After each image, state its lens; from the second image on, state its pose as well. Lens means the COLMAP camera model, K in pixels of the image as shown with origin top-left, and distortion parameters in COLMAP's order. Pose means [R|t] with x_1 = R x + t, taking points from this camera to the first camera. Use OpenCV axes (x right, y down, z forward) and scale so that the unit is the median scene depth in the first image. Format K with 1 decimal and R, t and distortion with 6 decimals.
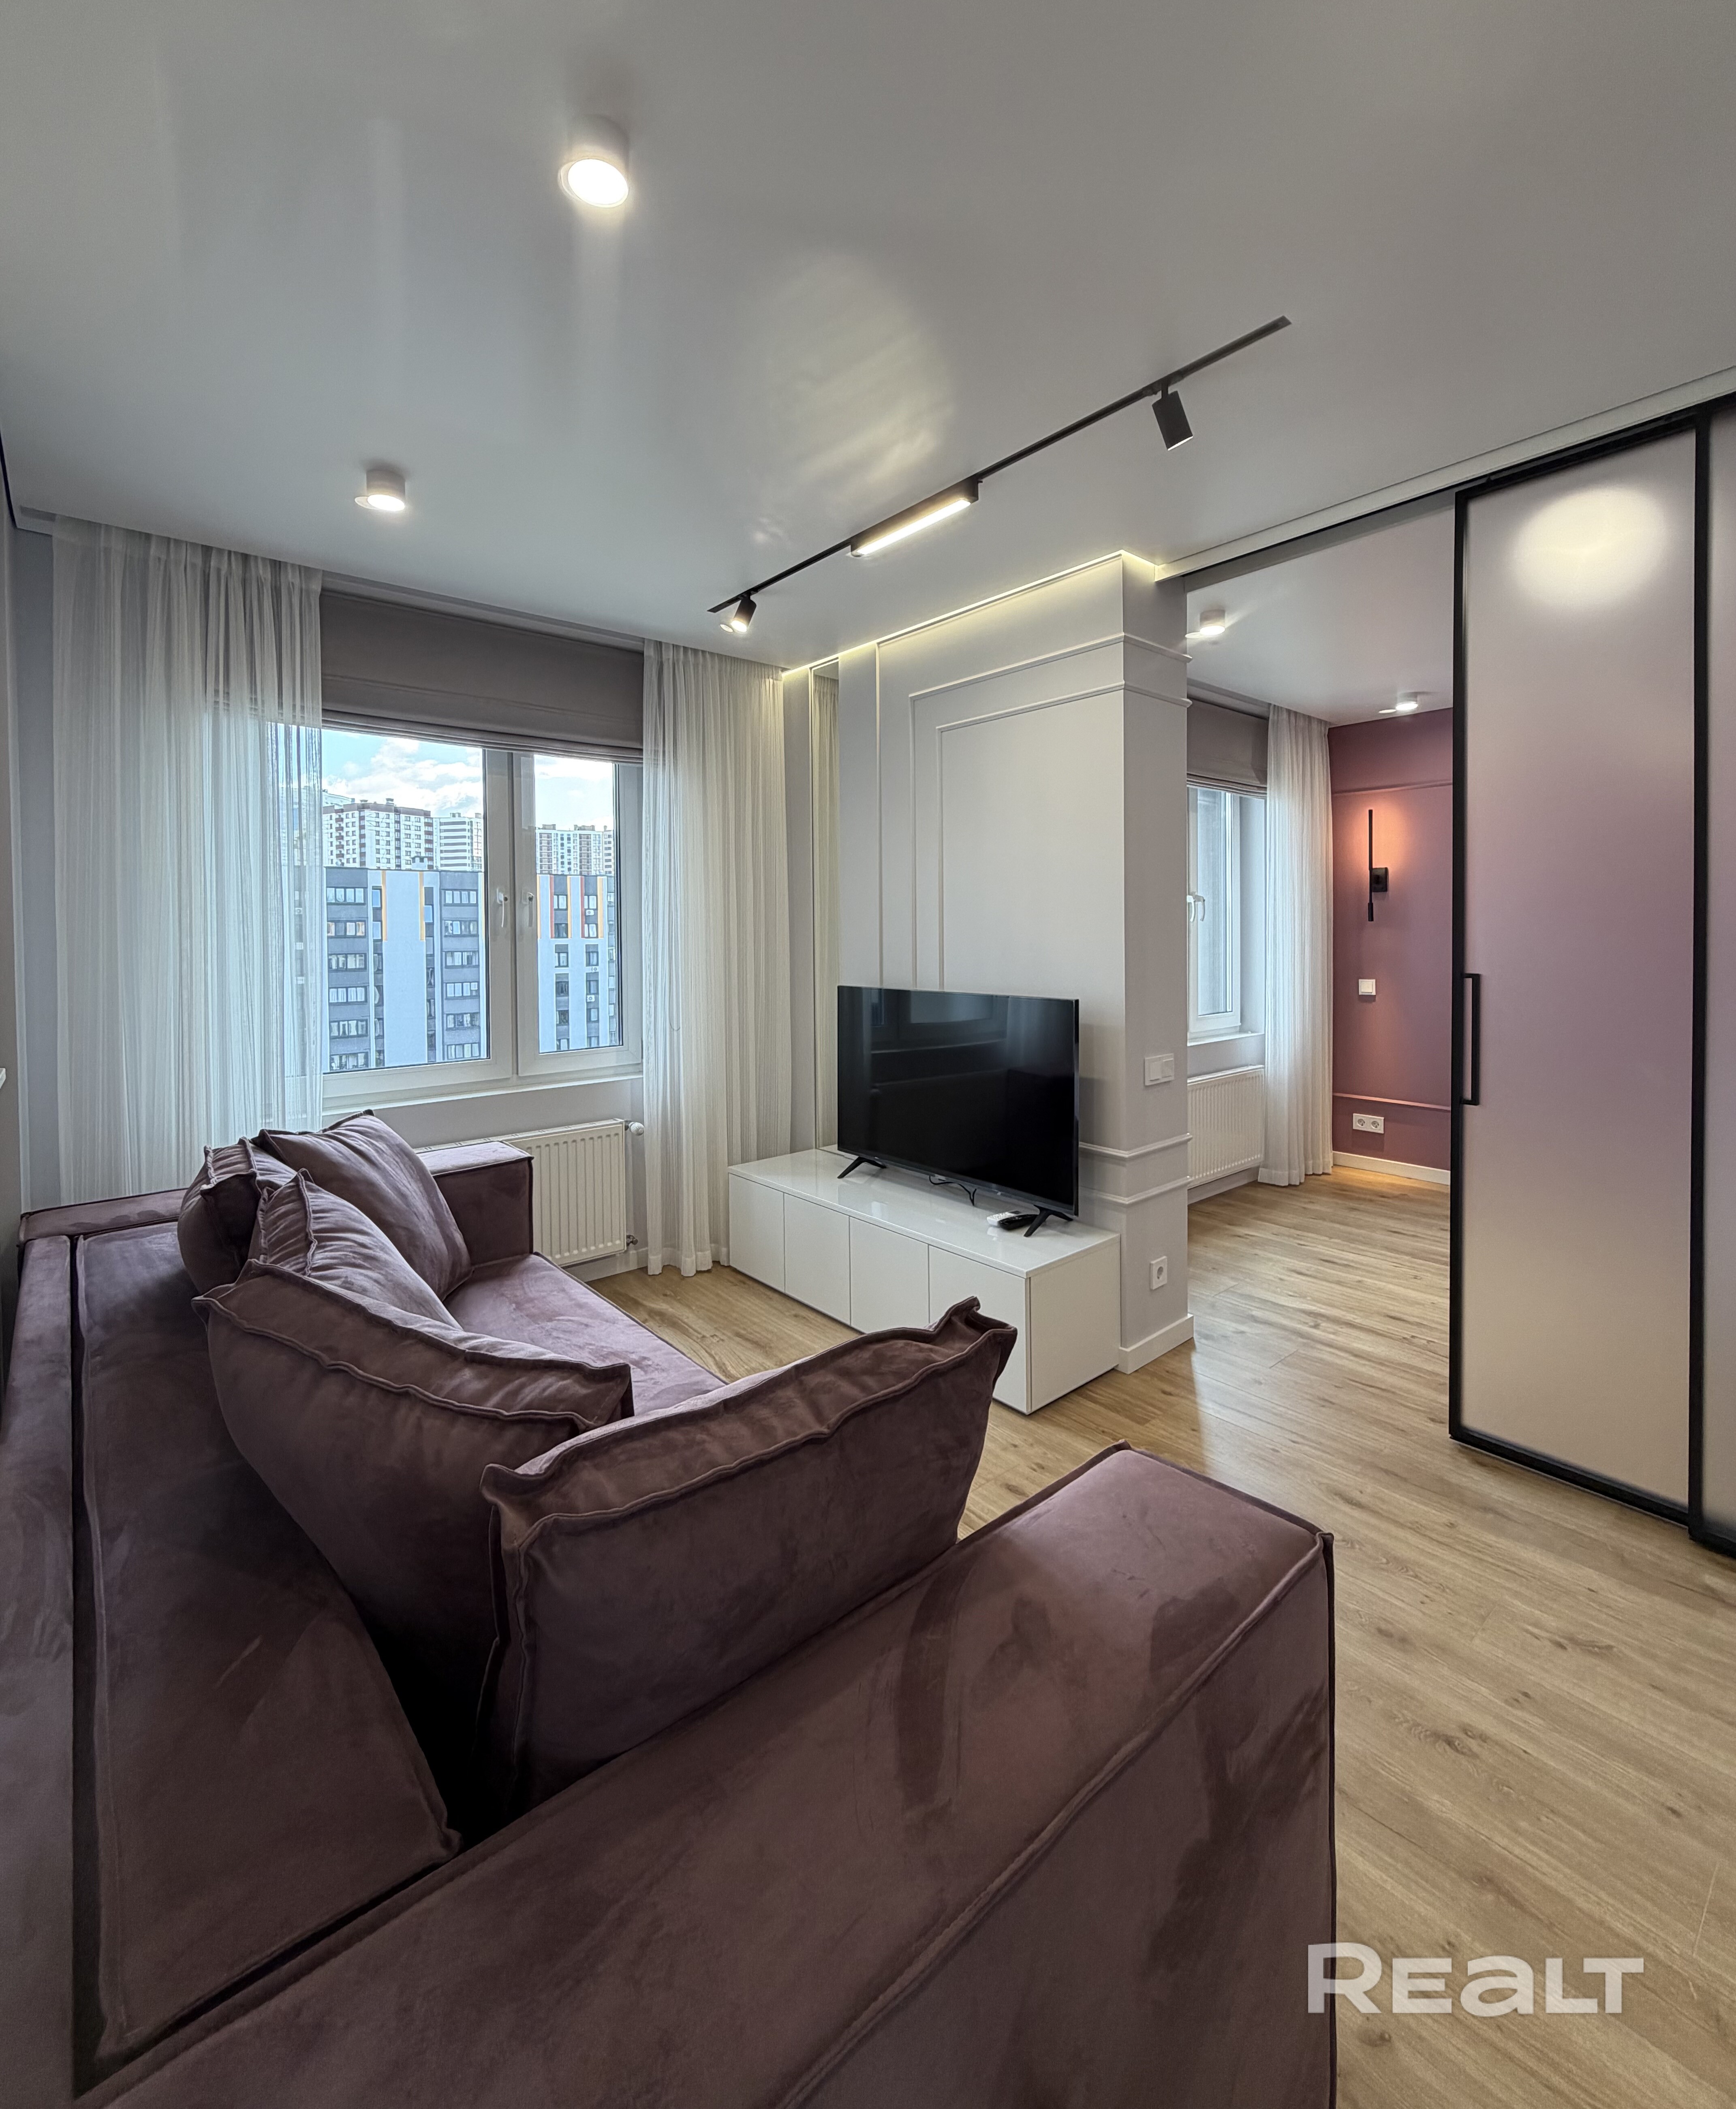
lens RADIAL K [[935.8, 0, 865.6], [0, 935.8, 954.2], [0, 0, 1]] dist [0.041832, -0.000185]
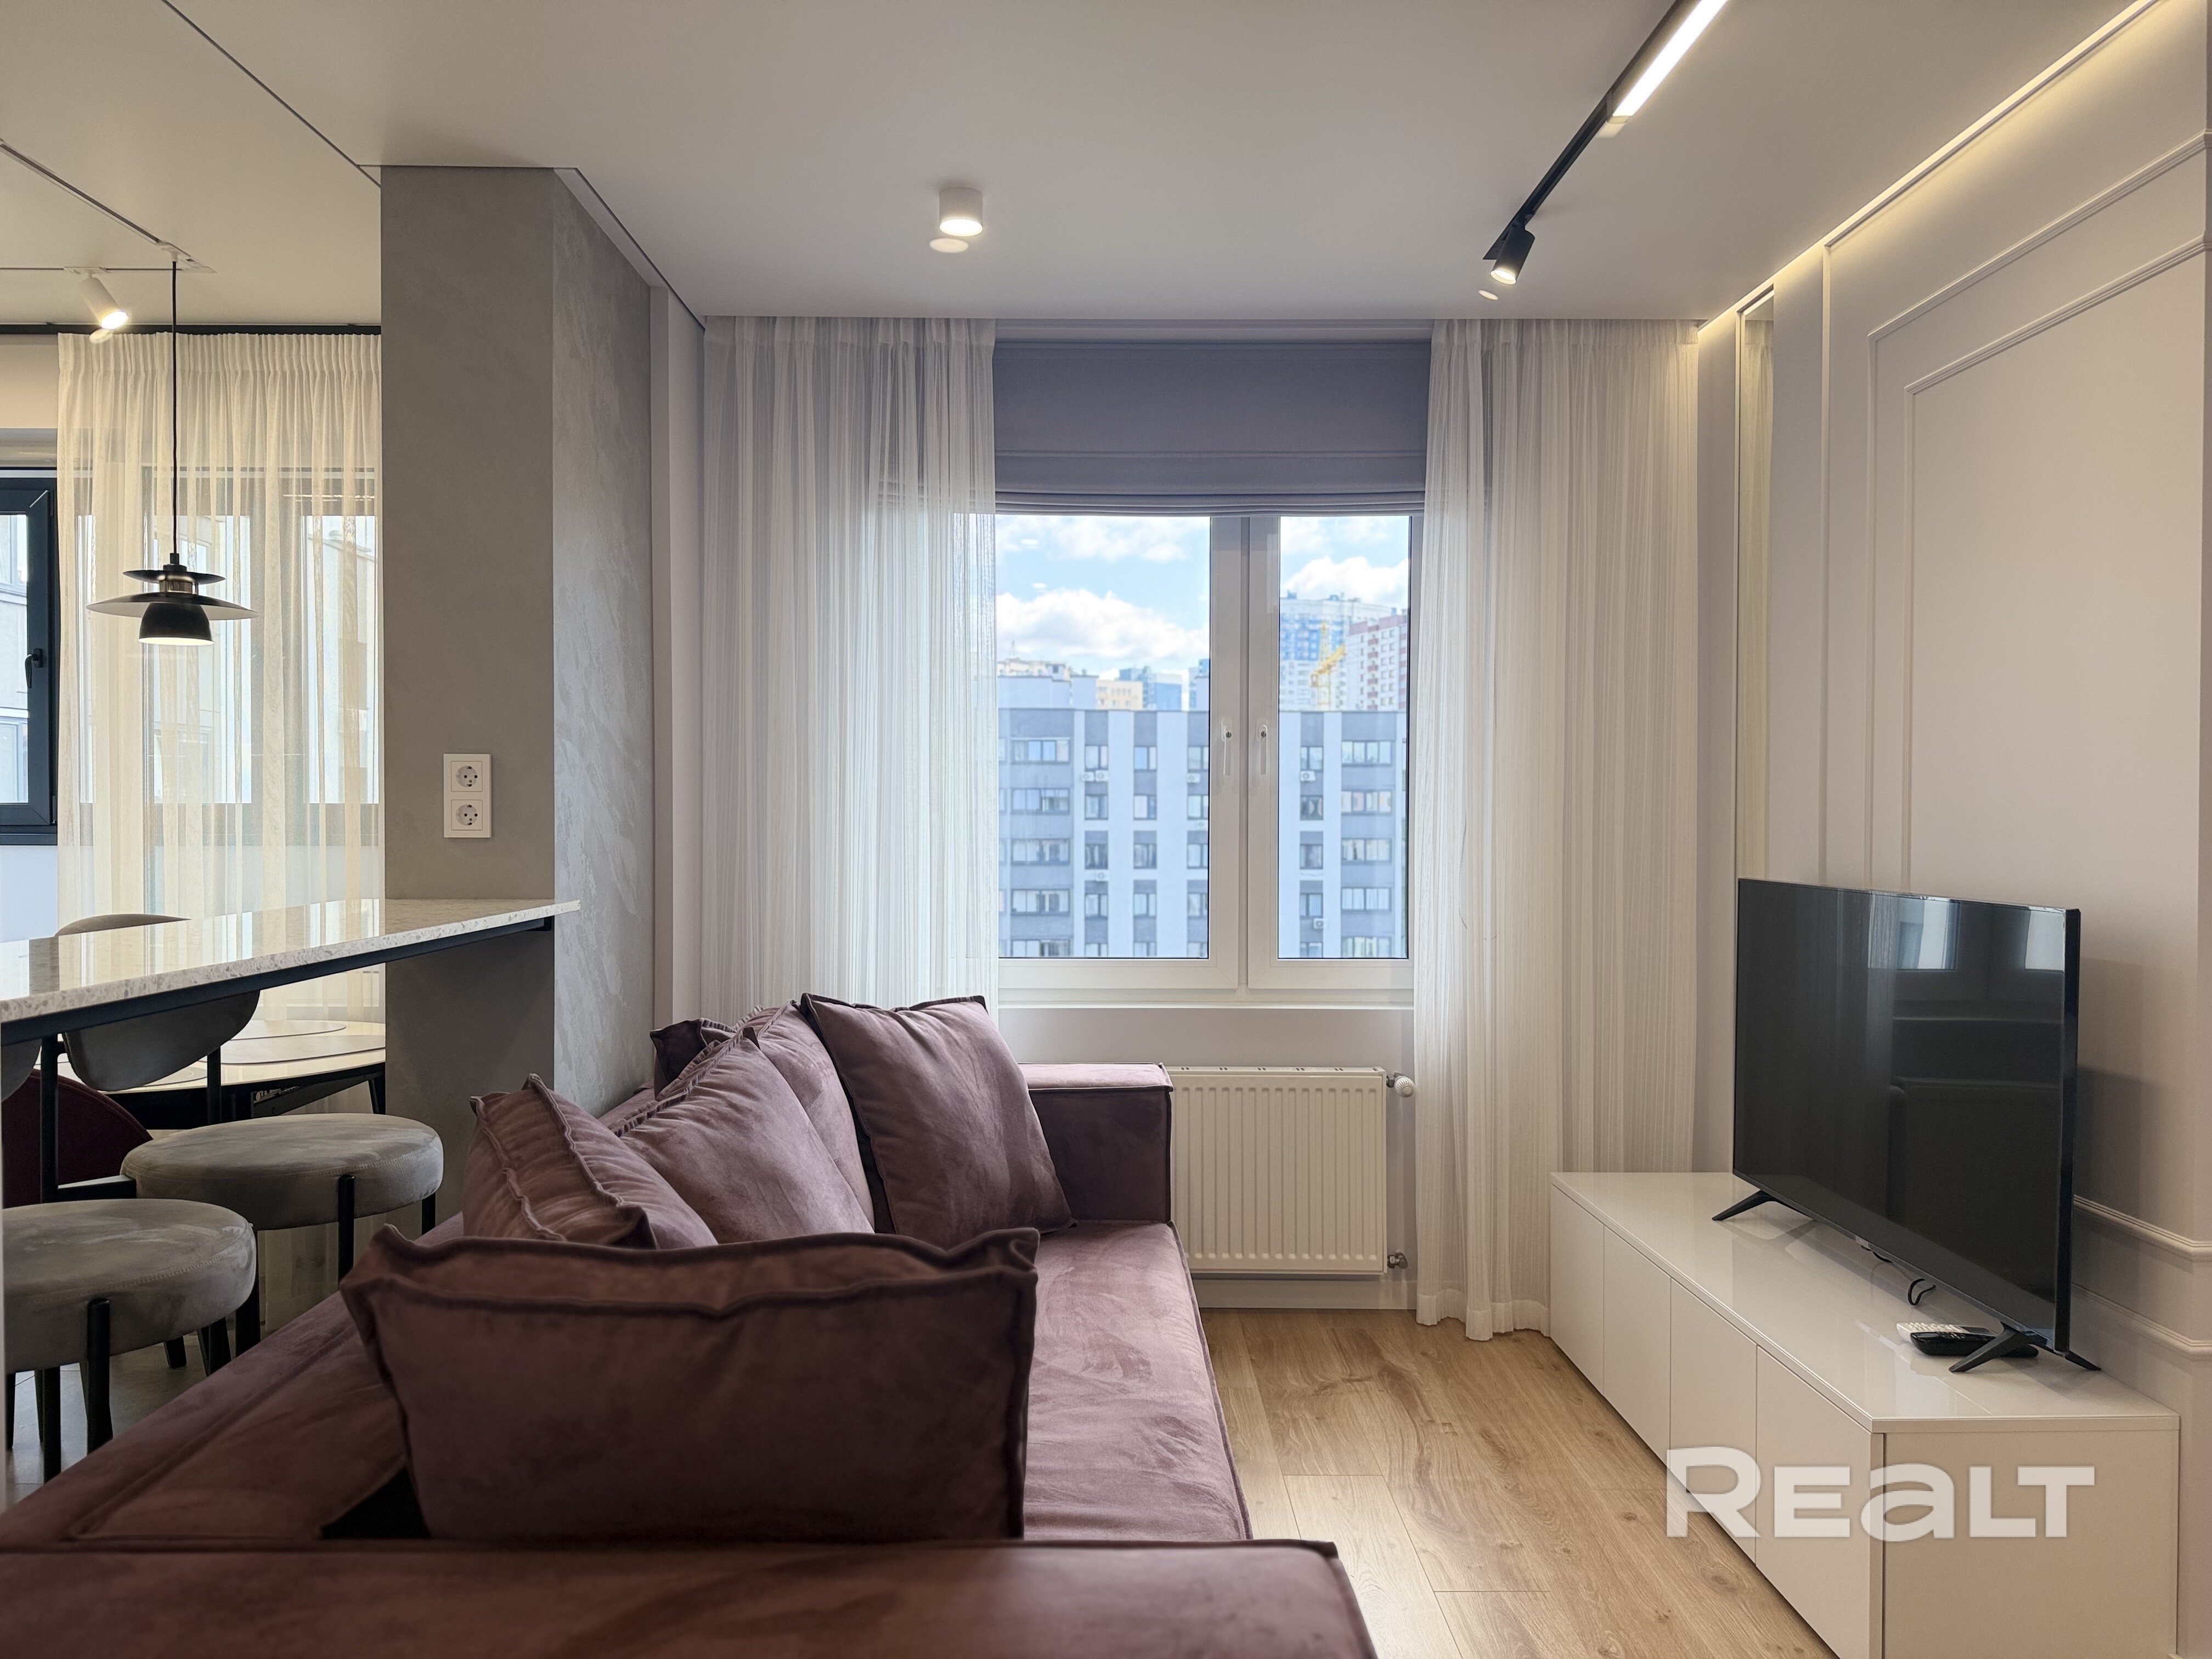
lens RADIAL K [[1587.1, 0, 1106.0], [0, 1587.1, 829.5], [0, 0, 1]] dist [0.022942, 0.001114]
pose [[0.773326, 0.020803, -0.633667, 0.290408], [-0.029287, 0.999567, -0.002926, 0.020436], [0.633331, 0.020821, 0.773600, 0.034165]]
